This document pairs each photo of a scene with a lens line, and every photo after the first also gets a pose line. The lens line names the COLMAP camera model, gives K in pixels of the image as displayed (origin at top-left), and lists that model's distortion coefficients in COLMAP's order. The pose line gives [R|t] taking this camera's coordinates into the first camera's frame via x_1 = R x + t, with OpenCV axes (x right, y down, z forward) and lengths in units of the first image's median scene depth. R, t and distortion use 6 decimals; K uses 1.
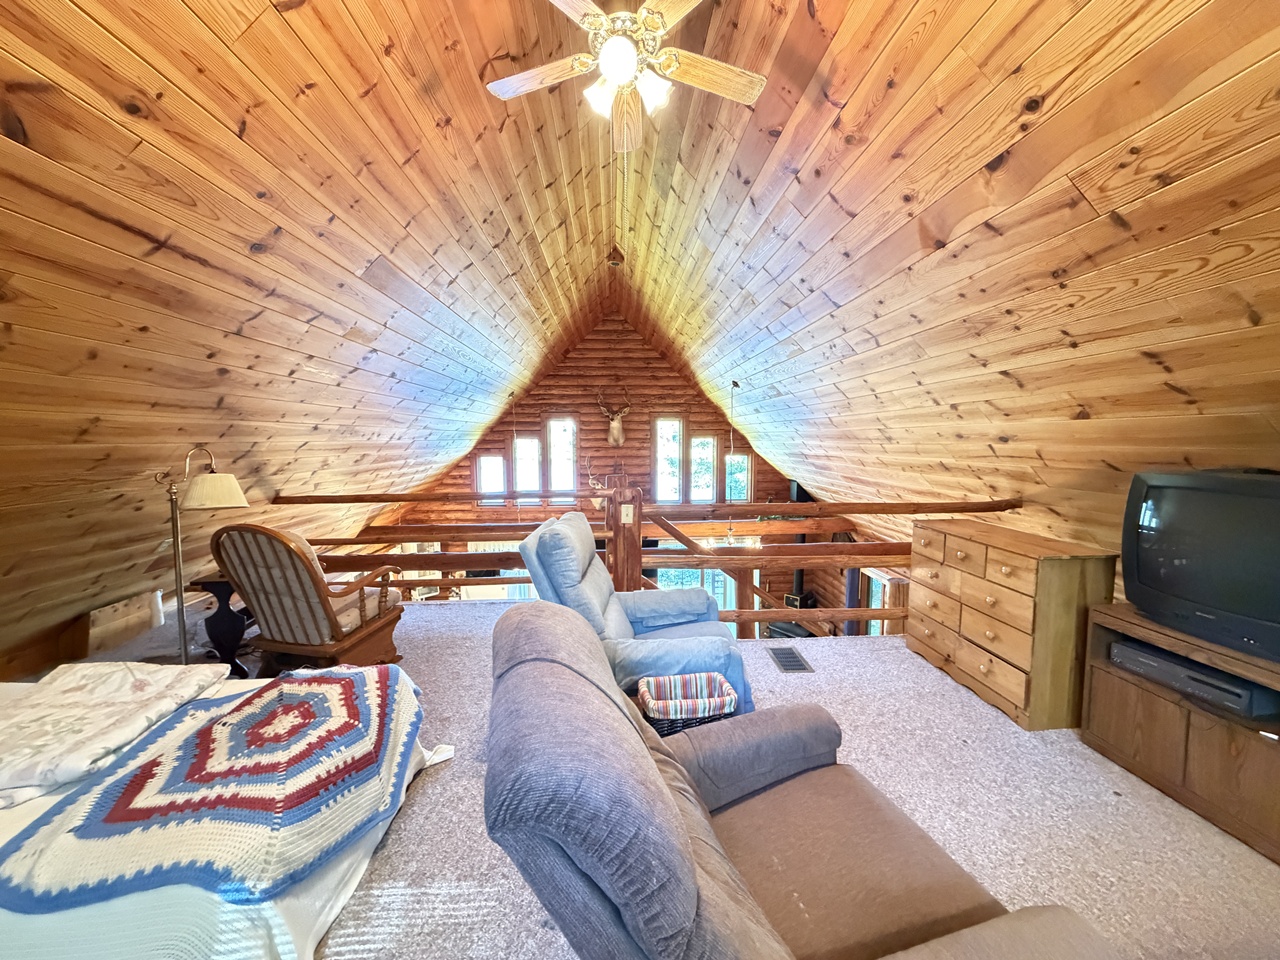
lens RADIAL K [[507.4, 0, 636.9], [0, 507.4, 477.6], [0, 0, 1]] dist [-0.001638, 0.000486]
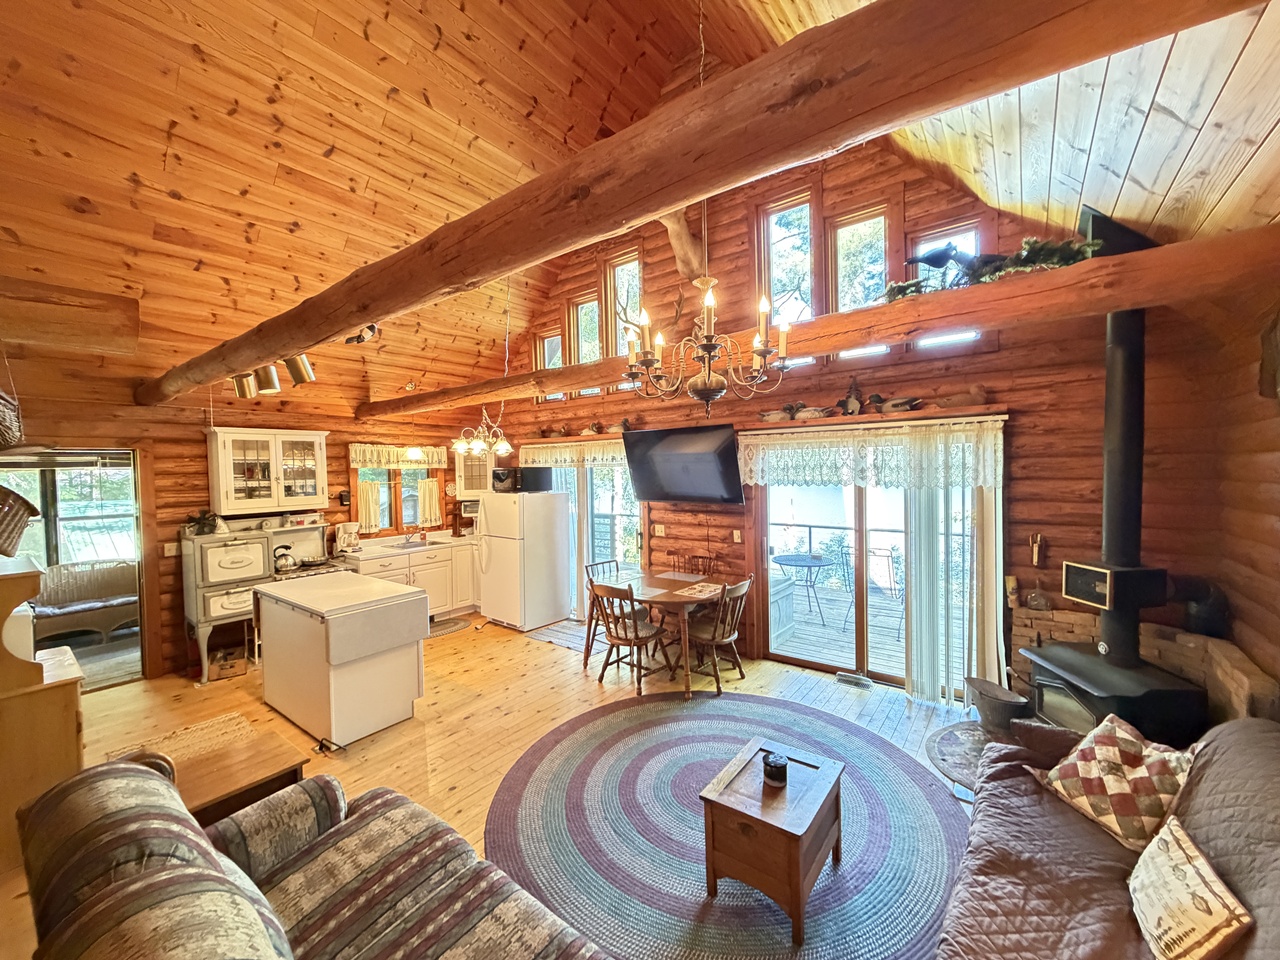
lens RADIAL K [[507.4, 0, 638.1], [0, 507.4, 481.1], [0, 0, 1]] dist [-0.001638, 0.000486]
pose [[0.762764, 0.003317, -0.646669, 0.286262], [-0.033945, 0.998814, -0.034915, 0.192573], [0.645786, 0.048583, 0.761972, 0.536725]]
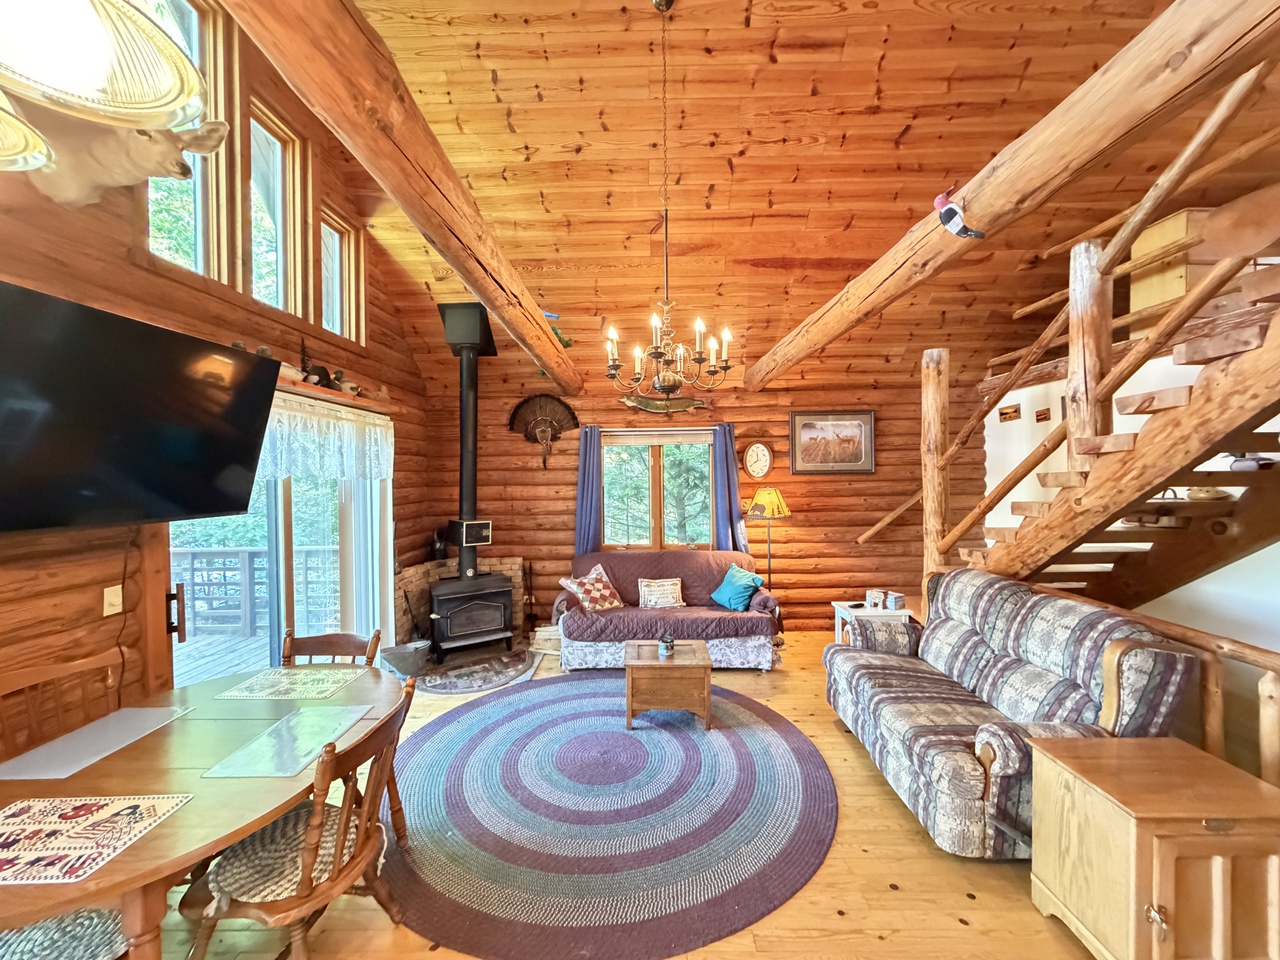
lens RADIAL K [[507.4, 0, 636.0], [0, 507.4, 481.1], [0, 0, 1]] dist [-0.001638, 0.000486]
pose [[0.066865, -0.014345, 0.997659, -0.211271], [0.091494, 0.995772, 0.008186, 0.194552], [-0.993558, 0.090732, 0.067894, 0.766279]]
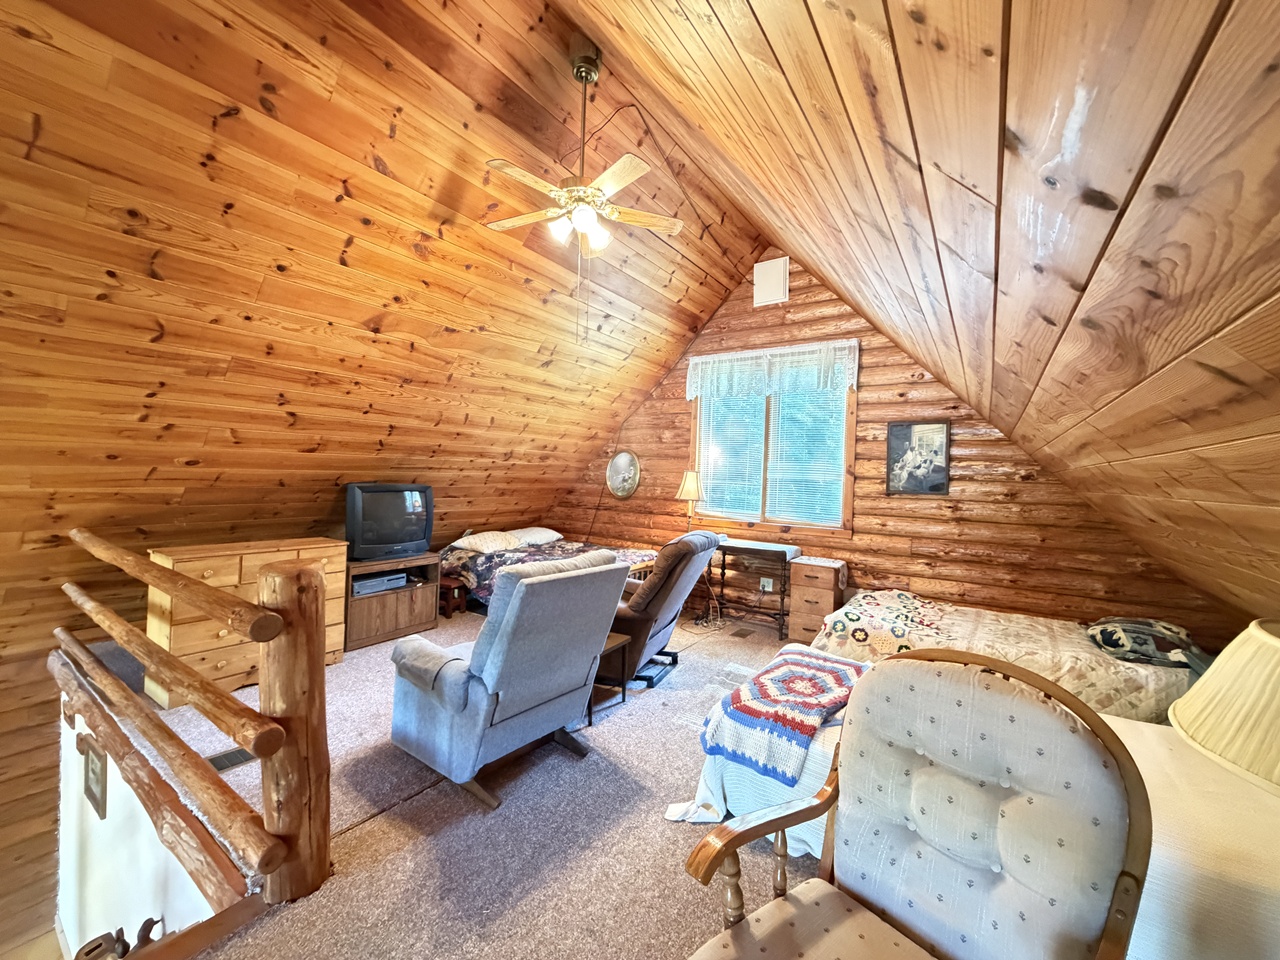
lens RADIAL K [[507.4, 0, 636.9], [0, 507.4, 479.4], [0, 0, 1]] dist [-0.001638, 0.000486]
pose [[-0.791253, -0.026687, 0.610906, -0.214540], [0.019835, 0.997401, 0.069262, -0.032378], [-0.611167, 0.066921, -0.788667, 0.426116]]
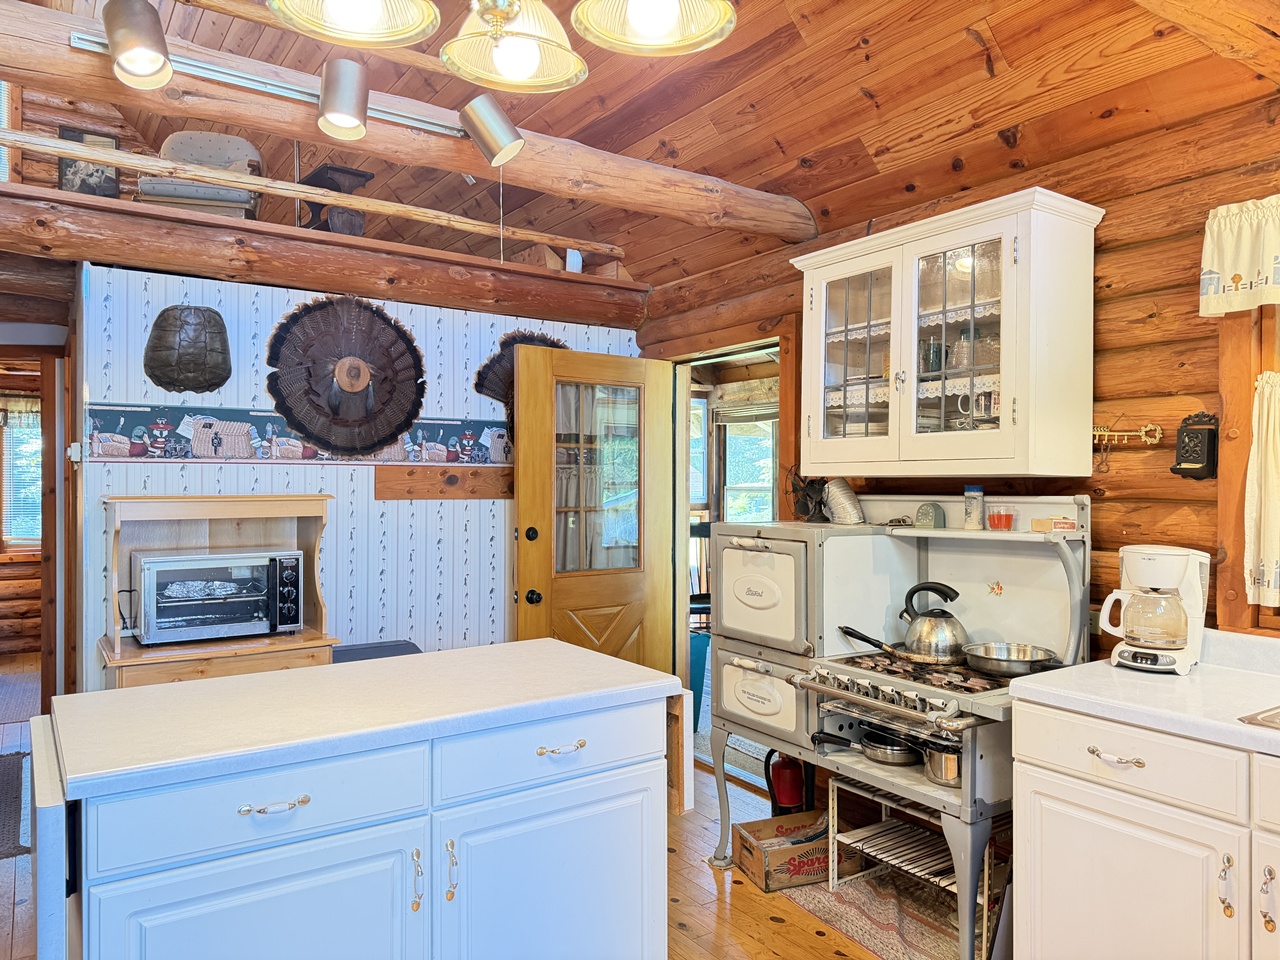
lens RADIAL K [[895.2, 0, 642.7], [0, 895.2, 489.0], [0, 0, 1]] dist [0.061197, -0.062108]
pose [[-0.856322, 0.004941, -0.516418, -0.136981], [-0.041889, 0.995995, 0.078989, 0.202774], [0.514740, 0.089272, -0.852686, 0.952956]]
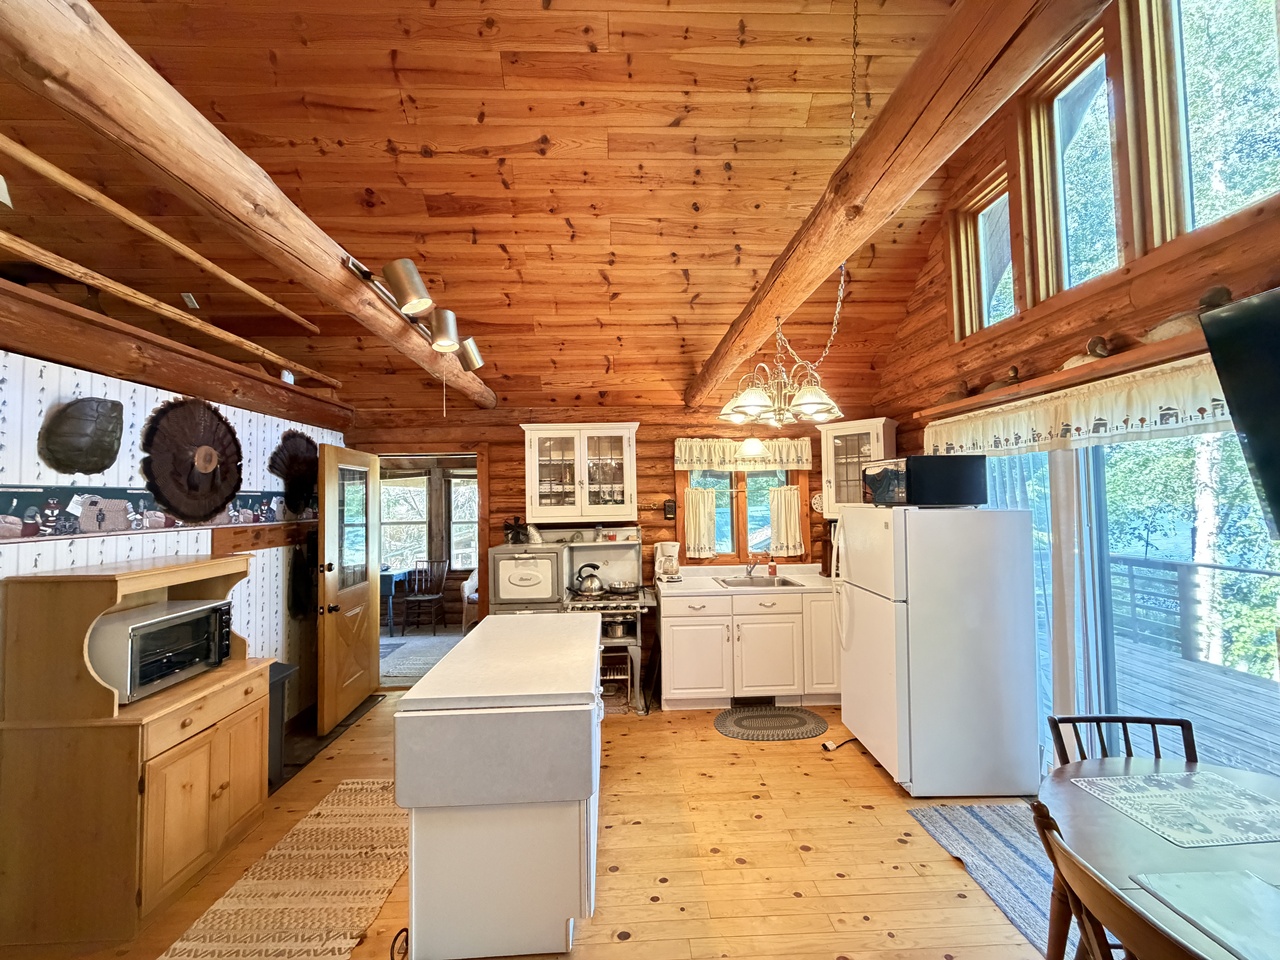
lens RADIAL K [[507.4, 0, 637.0], [0, 507.4, 480.9], [0, 0, 1]] dist [-0.001638, 0.000486]
pose [[-0.014829, -0.033970, -0.999313, 0.078717], [-0.062232, 0.997516, -0.032986, 0.194679], [0.997952, 0.061700, -0.016906, 0.770196]]
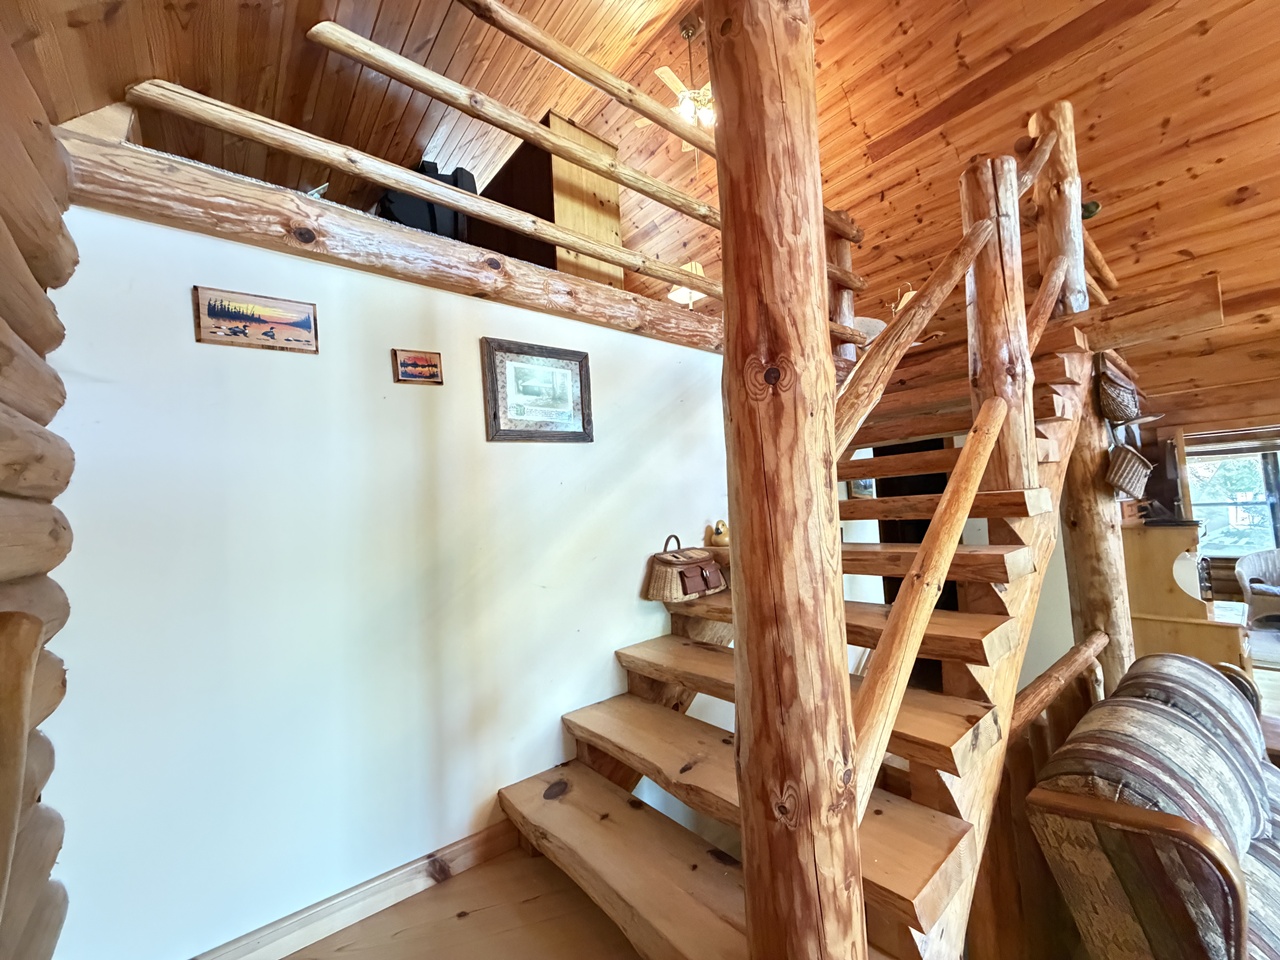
lens RADIAL K [[507.4, 0, 638.2], [0, 507.4, 481.9], [0, 0, 1]] dist [-0.001638, 0.000486]
pose [[-0.807164, 0.006803, -0.590288, 0.351800], [0.006562, 0.999975, 0.002550, 0.211698], [0.590291, -0.001815, -0.807188, 0.590853]]
